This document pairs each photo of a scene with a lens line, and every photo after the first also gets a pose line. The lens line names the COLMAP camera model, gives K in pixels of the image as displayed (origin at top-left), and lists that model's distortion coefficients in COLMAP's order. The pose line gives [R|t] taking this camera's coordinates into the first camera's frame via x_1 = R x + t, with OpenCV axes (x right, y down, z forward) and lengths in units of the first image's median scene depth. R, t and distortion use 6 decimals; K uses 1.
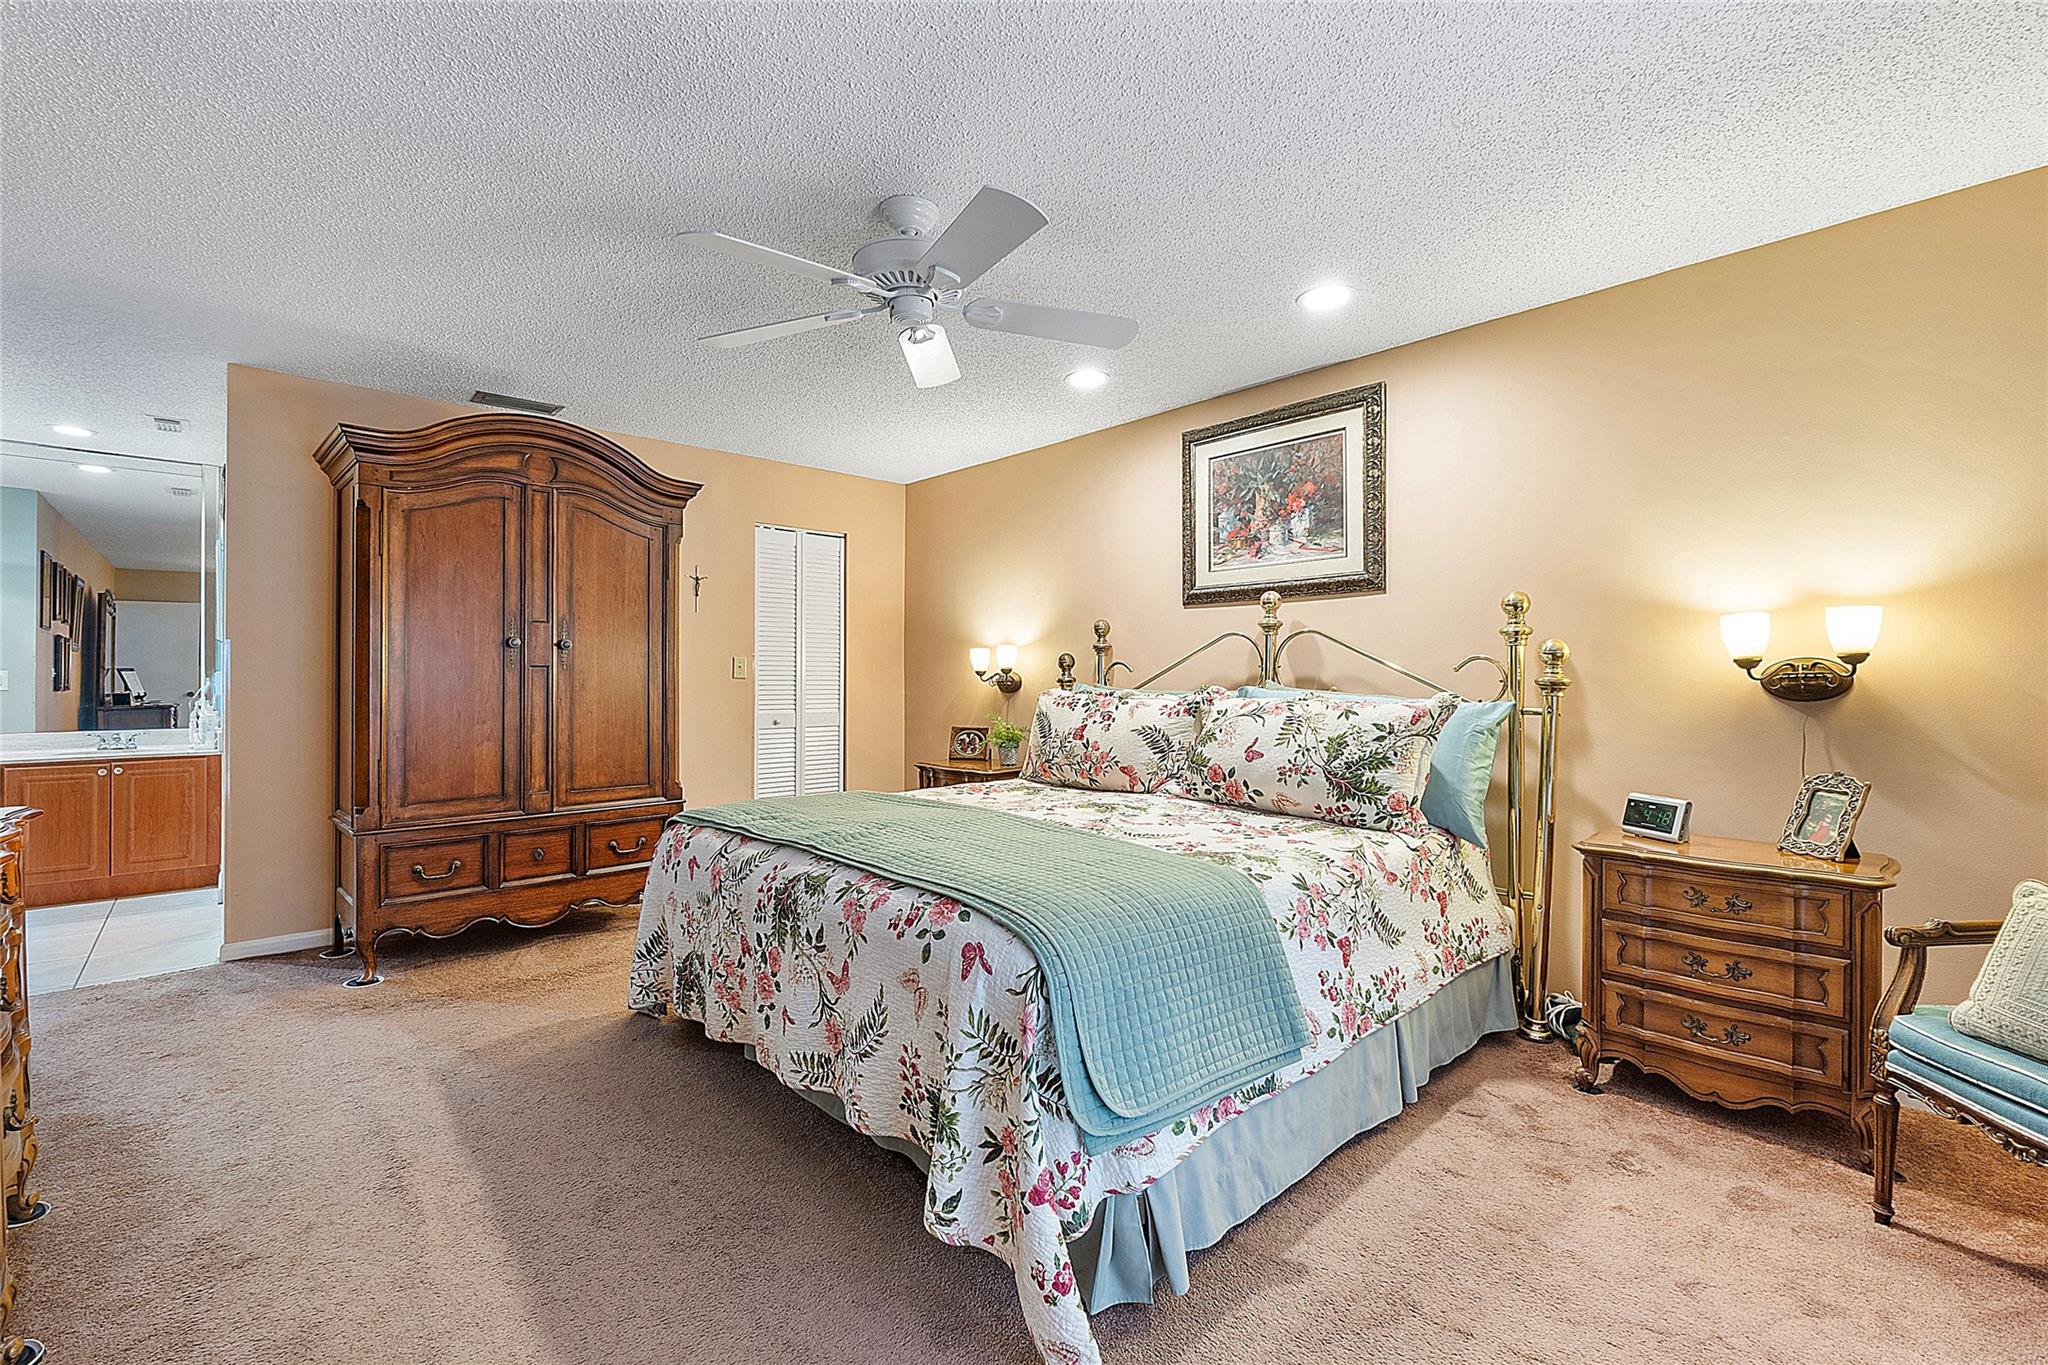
lens RADIAL K [[867.3, 0, 1022.2], [0, 867.3, 676.1], [0, 0, 1]] dist [-0.005899, -0.000478]
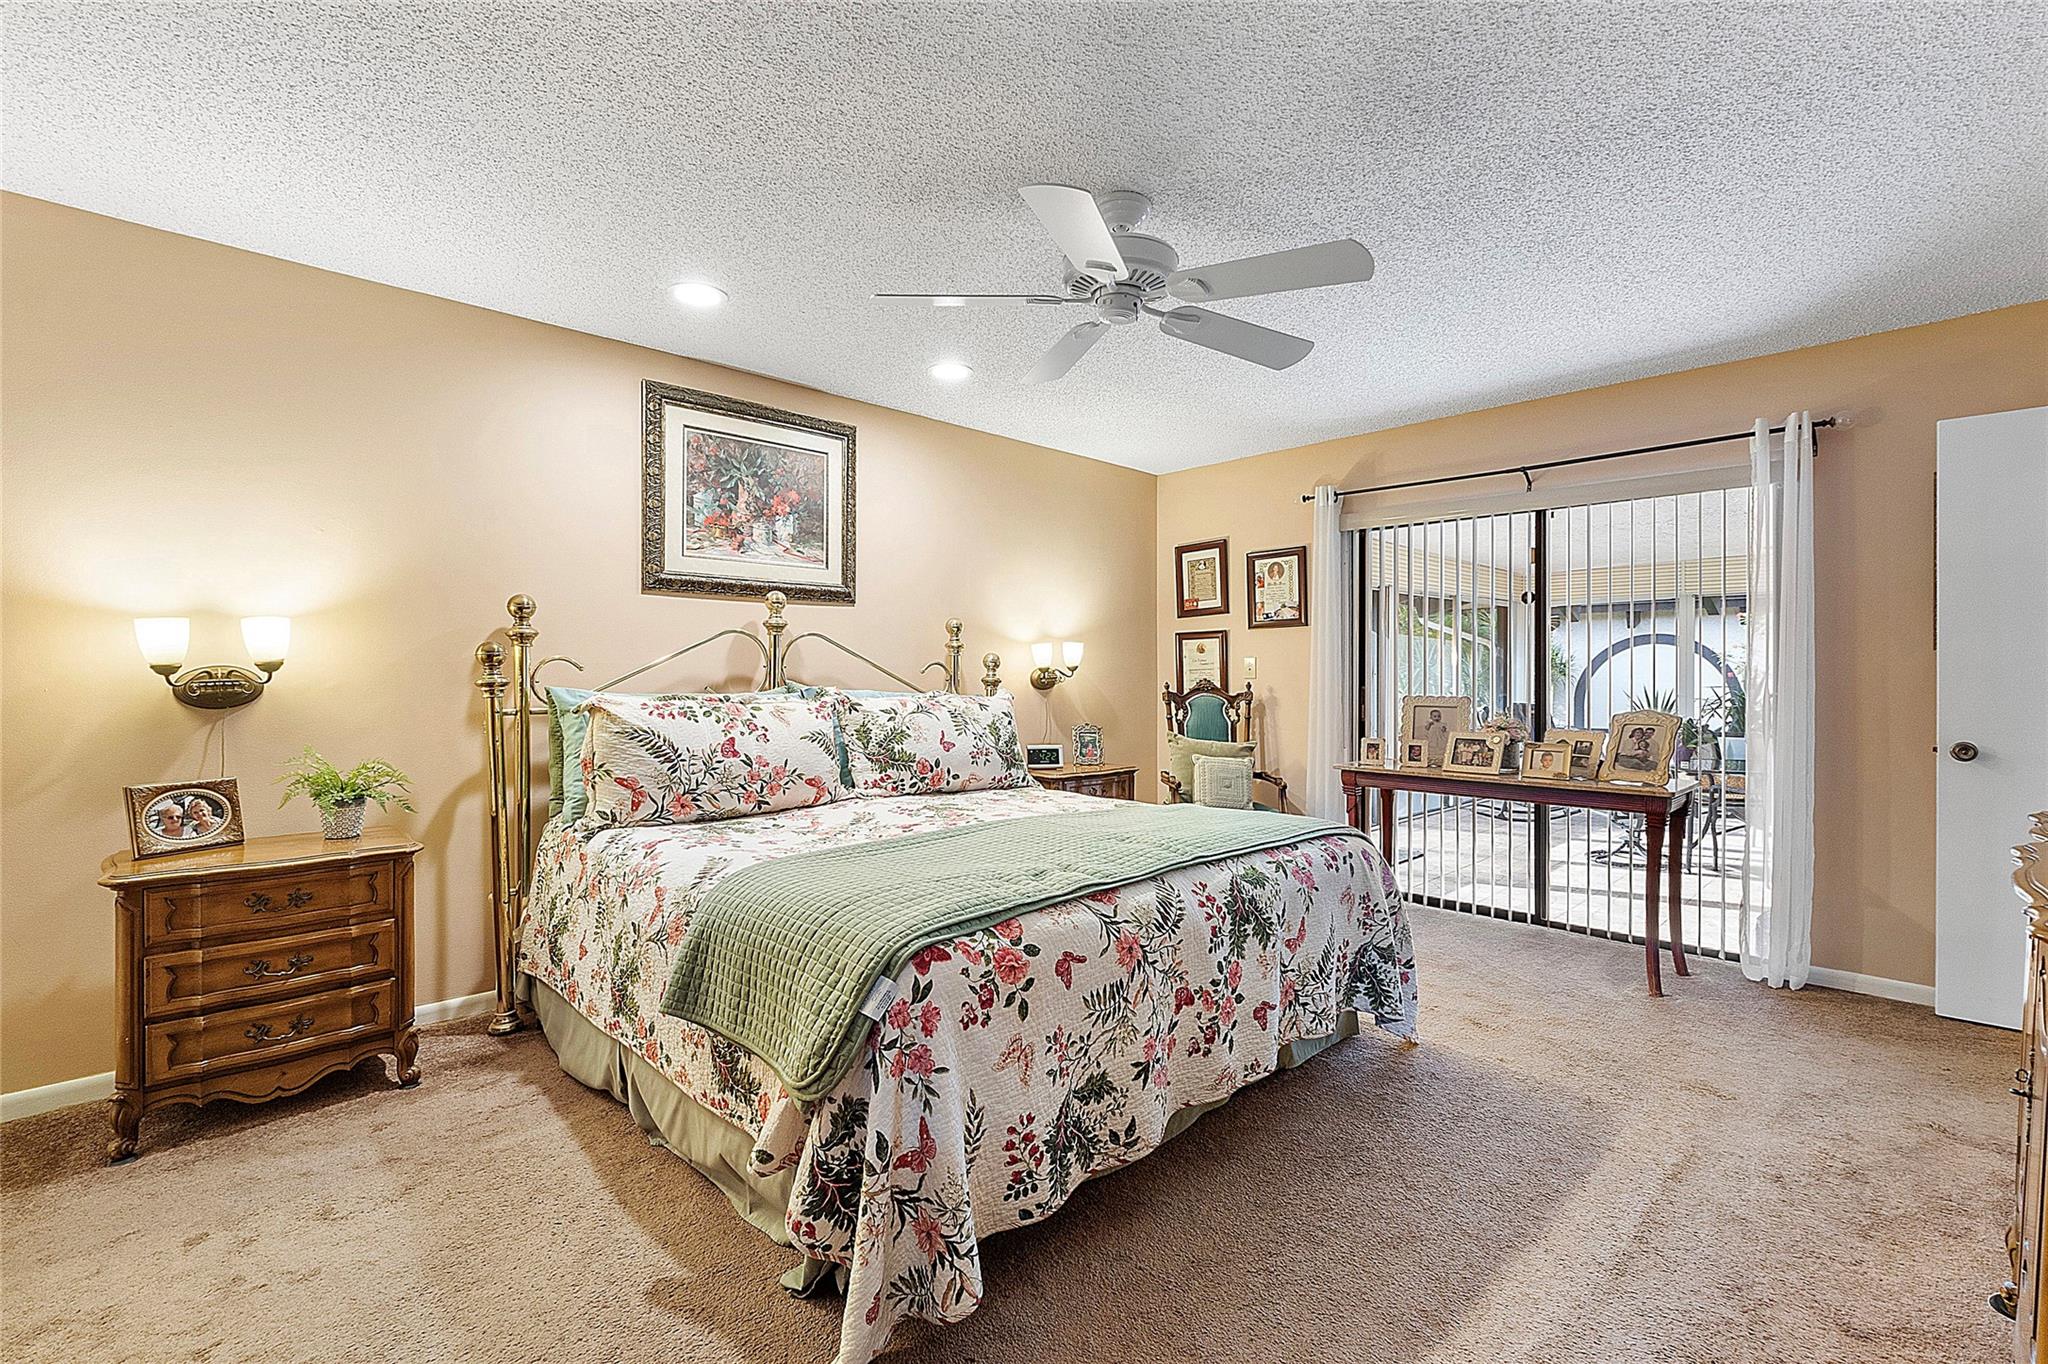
lens RADIAL K [[852.7, 0, 1010.0], [0, 852.7, 680.8], [0, 0, 1]] dist [-0.034135, 0.000010]
pose [[0.001323, 0.000109, 0.999999, -0.679626], [0.003078, 0.999995, -0.000113, 0.005685], [-0.999994, 0.003078, 0.001323, 0.728439]]
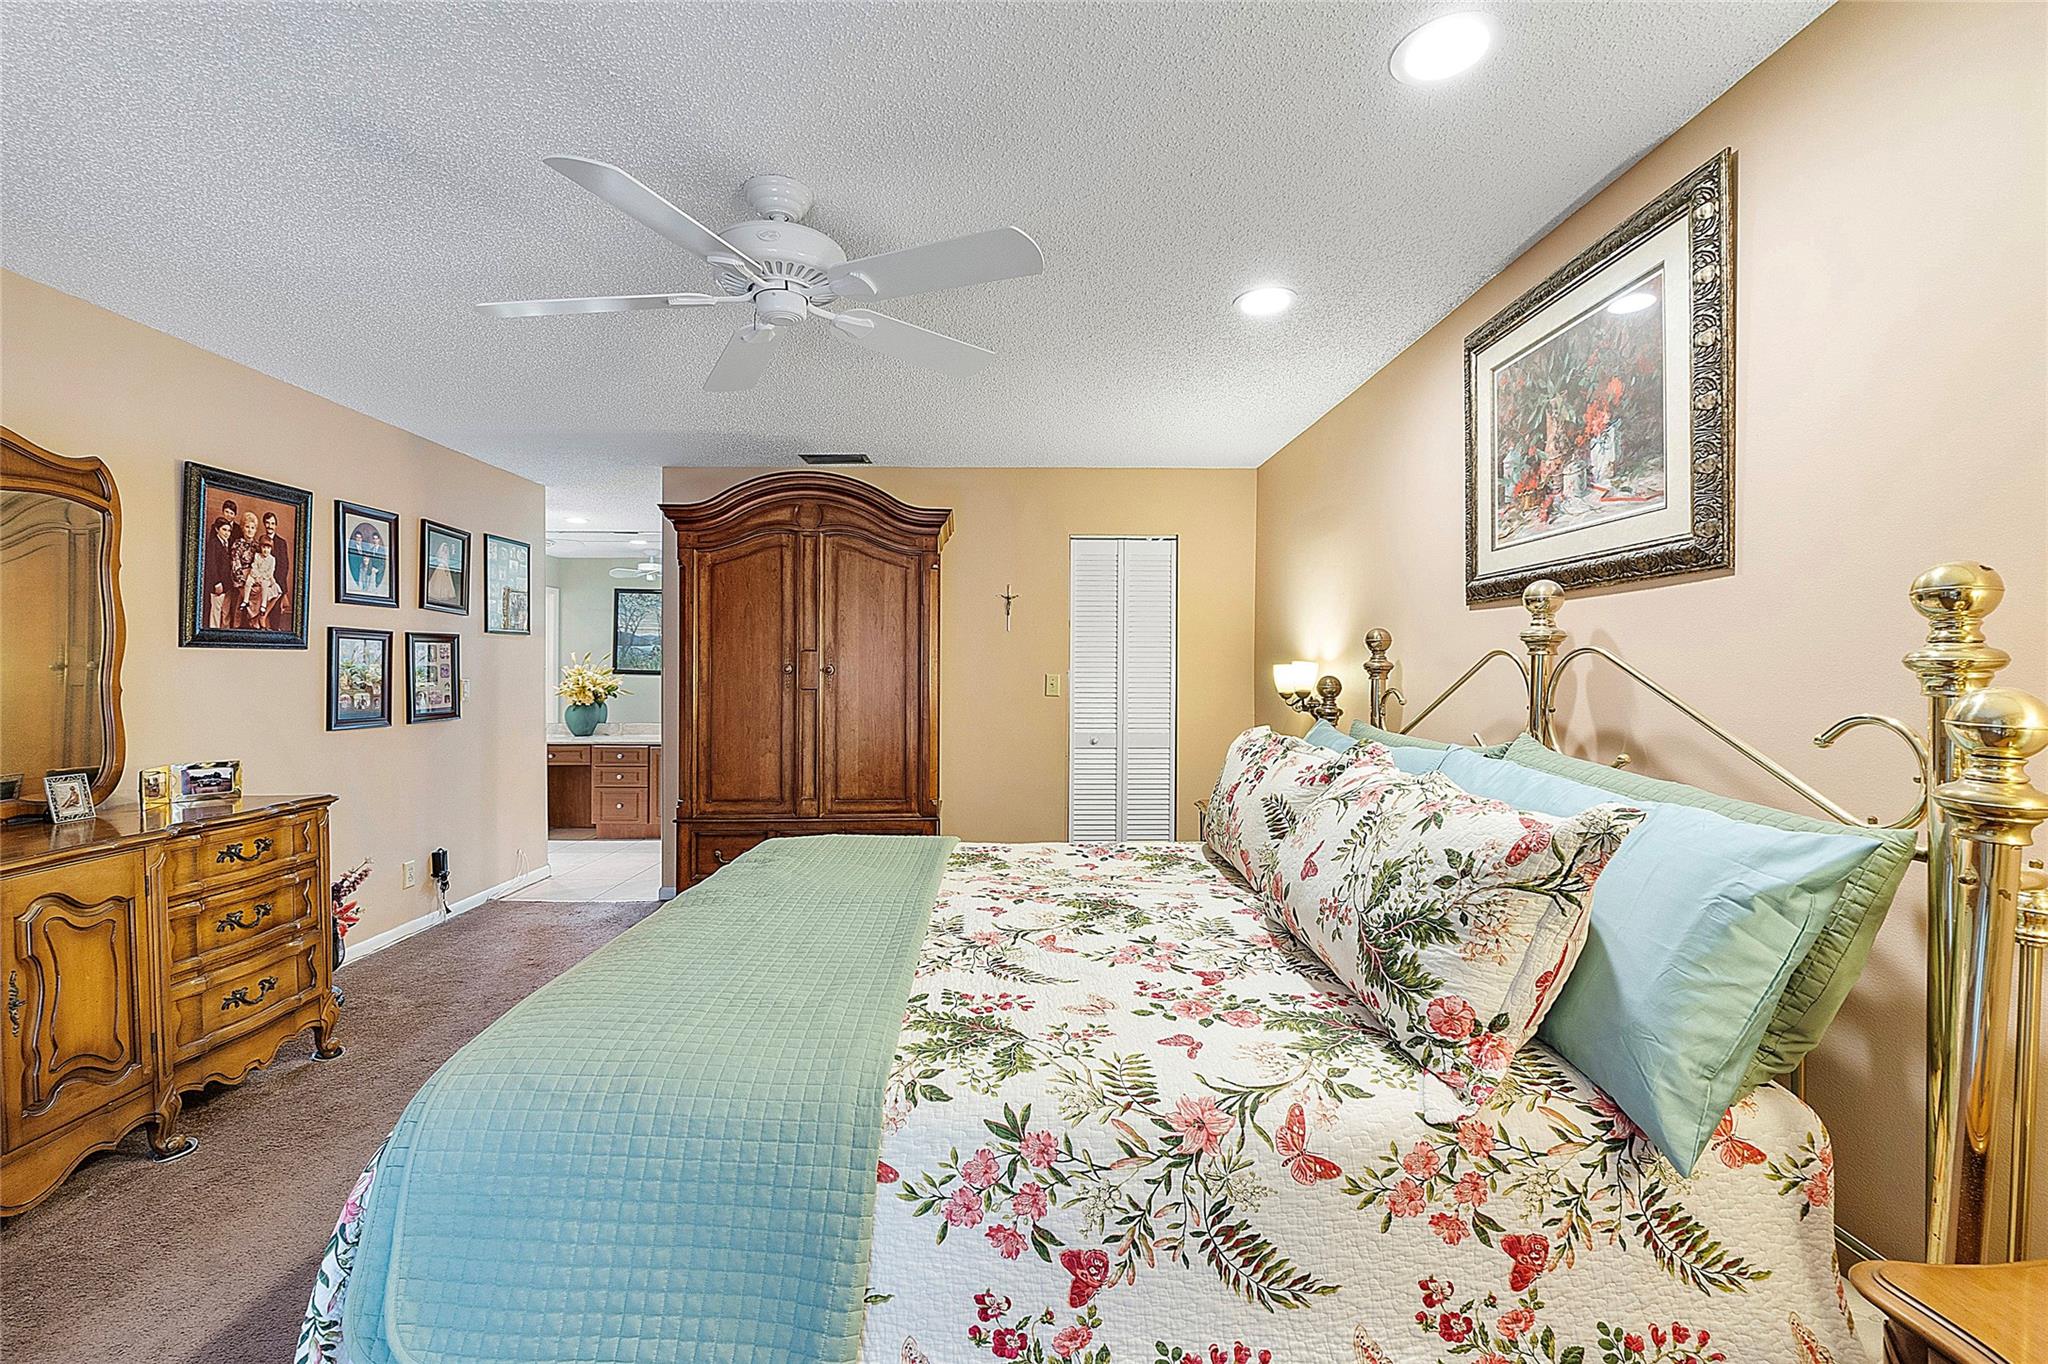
lens RADIAL K [[869.7, 0, 1024.9], [0, 869.7, 671.6], [0, 0, 1]] dist [-0.003269, -0.000539]
pose [[0.744117, 0.002284, -0.668046, 0.415548], [0.000736, 0.999991, 0.004239, -0.039006], [0.668049, -0.003646, 0.744108, 0.332311]]
